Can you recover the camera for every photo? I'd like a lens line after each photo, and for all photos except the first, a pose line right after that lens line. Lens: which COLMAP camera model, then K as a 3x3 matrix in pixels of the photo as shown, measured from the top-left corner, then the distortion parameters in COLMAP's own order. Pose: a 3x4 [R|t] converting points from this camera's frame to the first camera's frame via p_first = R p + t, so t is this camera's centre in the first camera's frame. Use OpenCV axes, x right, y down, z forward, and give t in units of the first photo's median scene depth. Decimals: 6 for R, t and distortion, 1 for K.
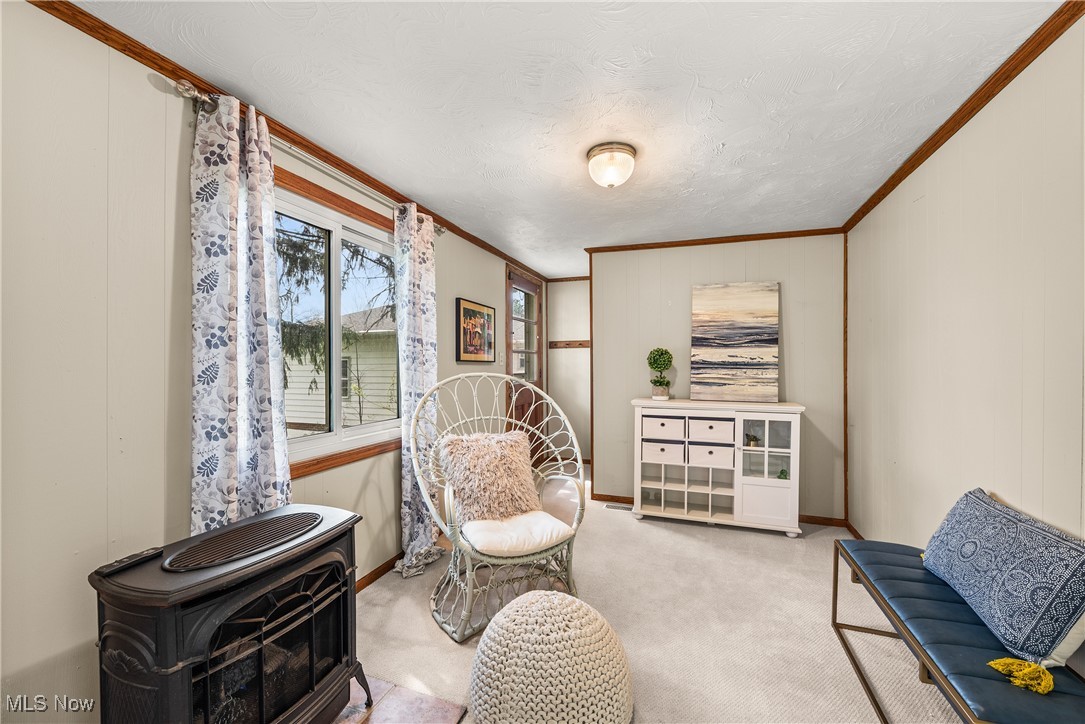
lens RADIAL K [[441.2, 0, 543.2], [0, 441.2, 366.9], [0, 0, 1]] dist [0.003473, -0.000541]
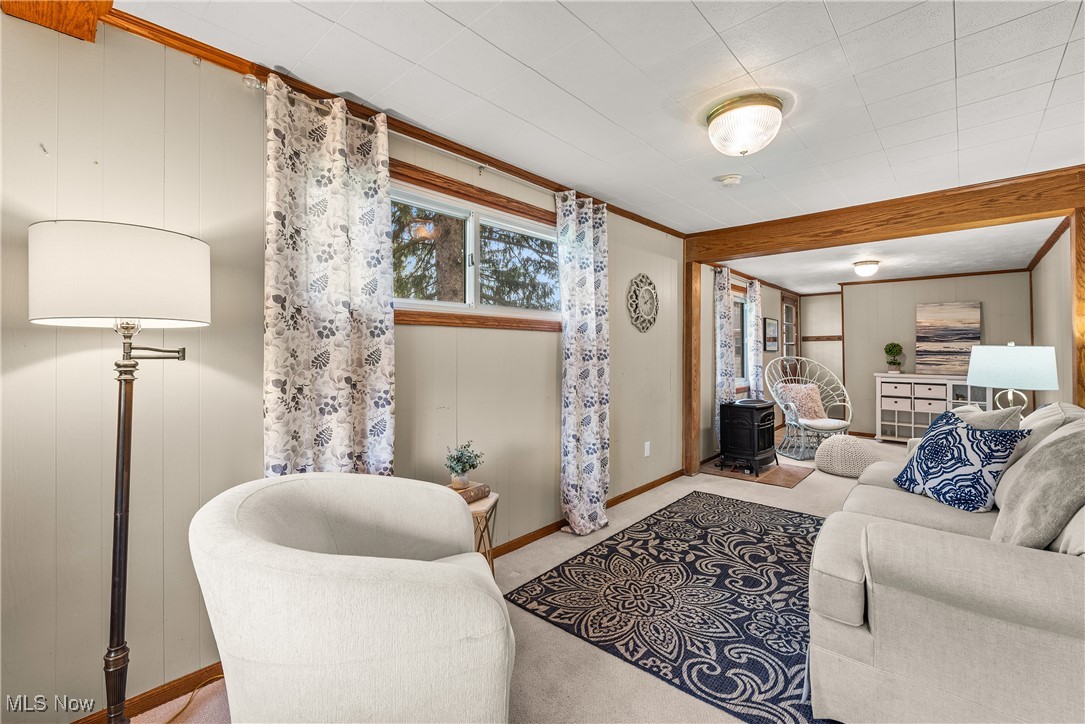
lens RADIAL K [[441.2, 0, 563.3], [0, 441.2, 342.0], [0, 0, 1]] dist [0.003473, -0.000541]
pose [[0.925224, -0.008157, -0.379334, -0.274435], [-0.001973, 0.999652, -0.026308, 0.001980], [0.379416, 0.025090, 0.924886, -1.094039]]
